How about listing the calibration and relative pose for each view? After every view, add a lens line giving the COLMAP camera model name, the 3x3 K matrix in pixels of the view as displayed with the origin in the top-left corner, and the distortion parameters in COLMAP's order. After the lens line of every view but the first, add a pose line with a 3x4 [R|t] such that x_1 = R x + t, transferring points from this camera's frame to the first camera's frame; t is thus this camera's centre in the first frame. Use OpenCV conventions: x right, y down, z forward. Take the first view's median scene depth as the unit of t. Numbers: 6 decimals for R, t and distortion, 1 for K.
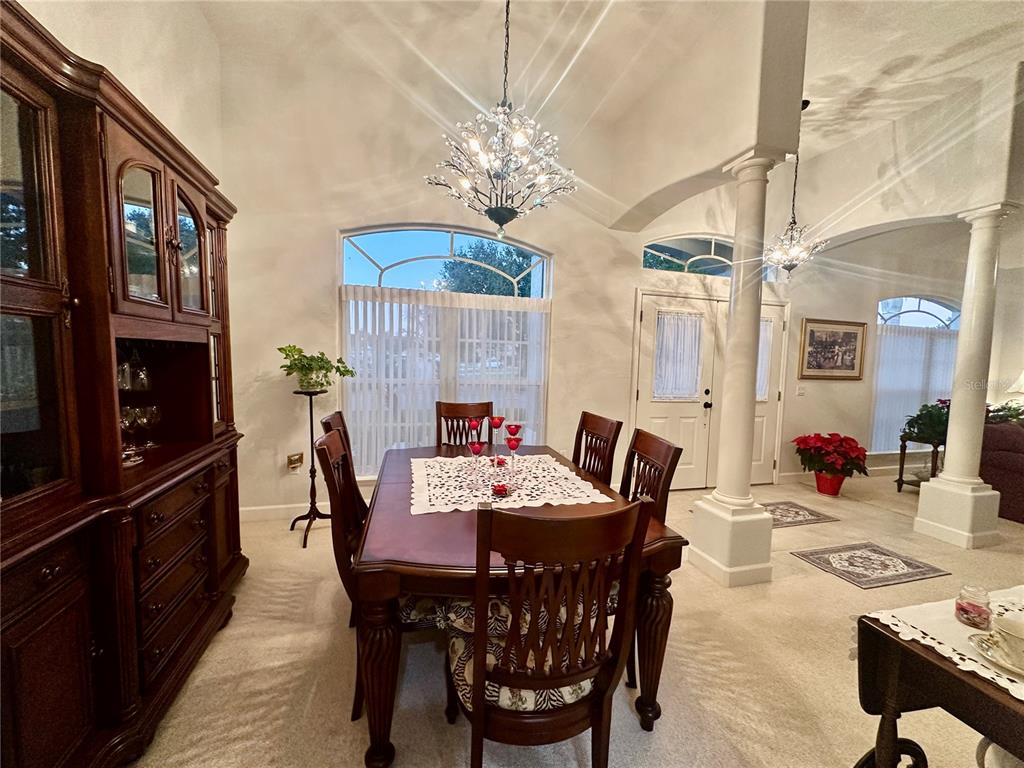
lens RADIAL K [[406.4, 0, 509.3], [0, 406.4, 385.7], [0, 0, 1]] dist [-0.000279, 0.000020]
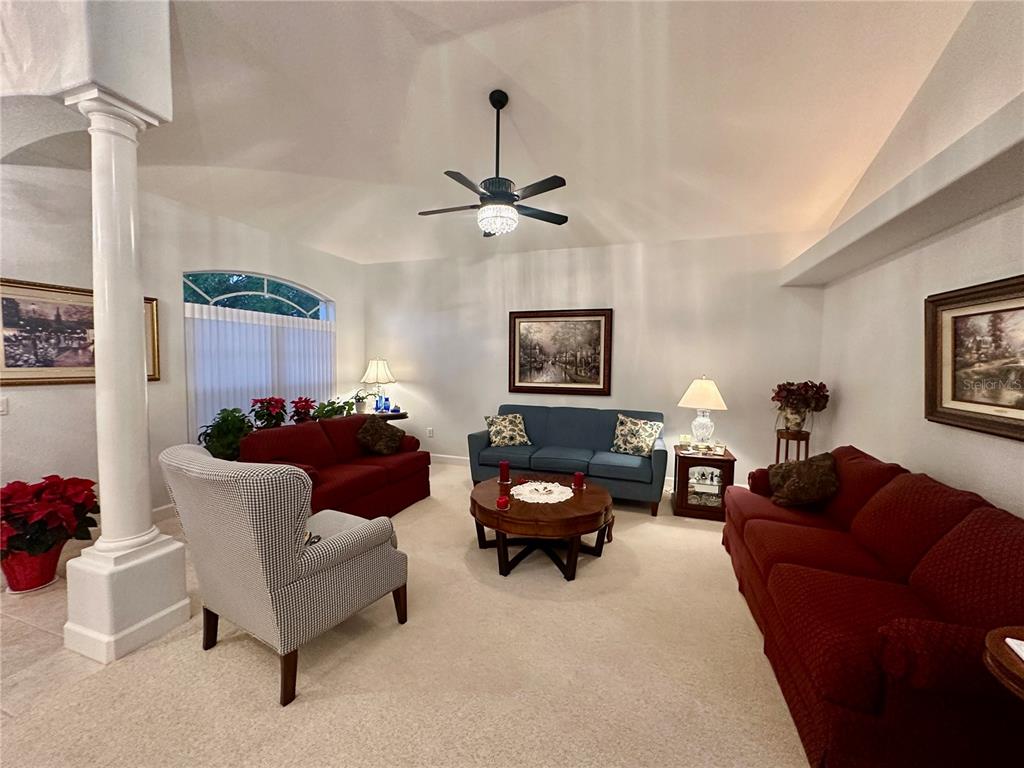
lens RADIAL K [[406.4, 0, 509.3], [0, 406.4, 385.7], [0, 0, 1]] dist [-0.000279, 0.000020]
pose [[0.568130, -0.069949, 0.819961, 0.667685], [0.068299, 0.996951, 0.037725, 0.009961], [-0.820100, 0.034570, 0.571175, 0.110946]]
